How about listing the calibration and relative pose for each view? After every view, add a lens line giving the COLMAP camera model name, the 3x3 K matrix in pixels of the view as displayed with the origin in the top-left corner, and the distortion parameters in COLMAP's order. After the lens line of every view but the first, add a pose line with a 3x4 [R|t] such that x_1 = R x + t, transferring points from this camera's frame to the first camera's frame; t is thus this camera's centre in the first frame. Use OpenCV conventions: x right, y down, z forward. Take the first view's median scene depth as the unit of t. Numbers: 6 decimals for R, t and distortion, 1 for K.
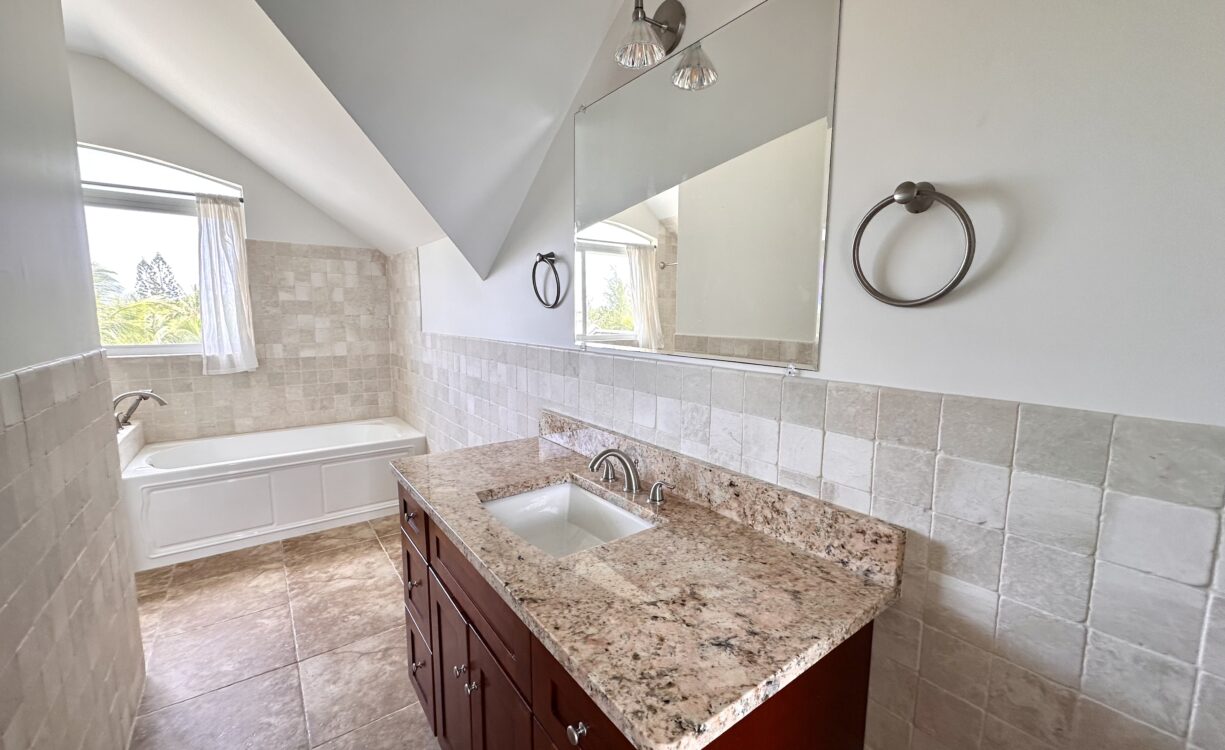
lens RADIAL K [[482.0, 0, 609.9], [0, 482.0, 372.9], [0, 0, 1]] dist [-0.003283, -0.000052]
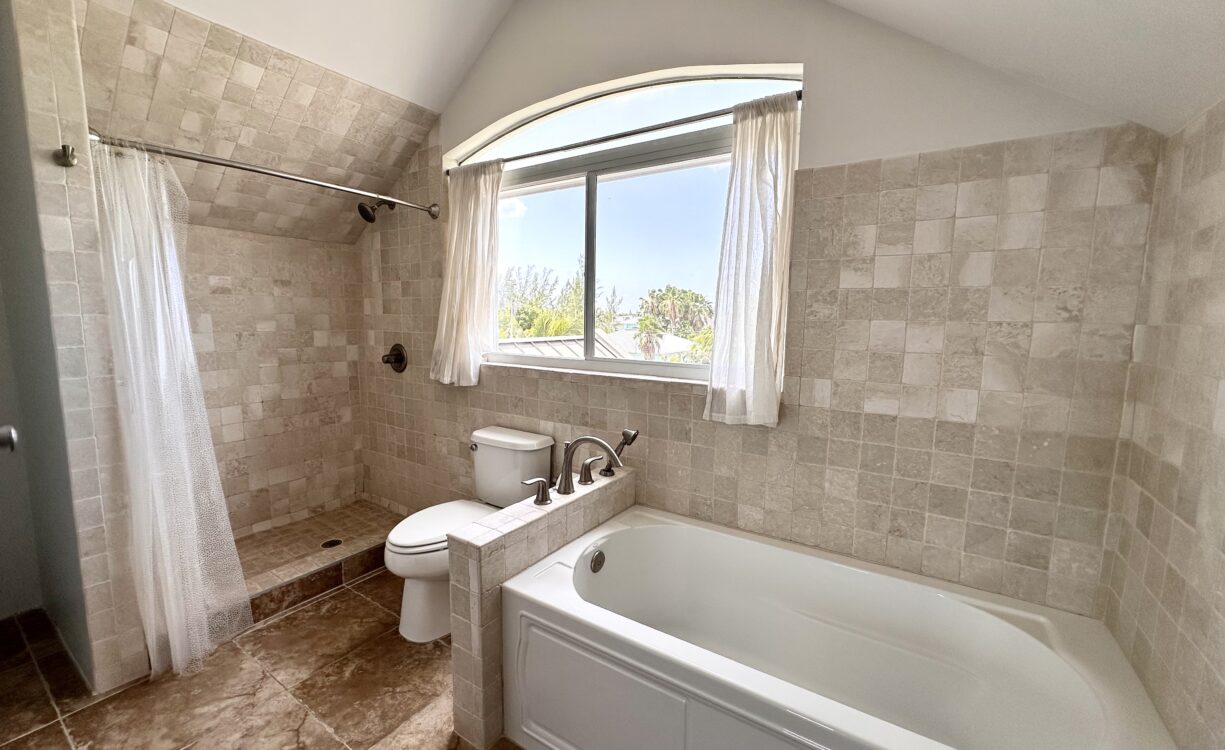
lens RADIAL K [[482.0, 0, 611.5], [0, 482.0, 376.2], [0, 0, 1]] dist [-0.003283, -0.000052]
pose [[0.341457, 0.111970, -0.933204, -0.301607], [-0.124065, 0.989560, 0.073337, -0.070860], [0.931673, 0.090737, 0.351784, 0.613715]]
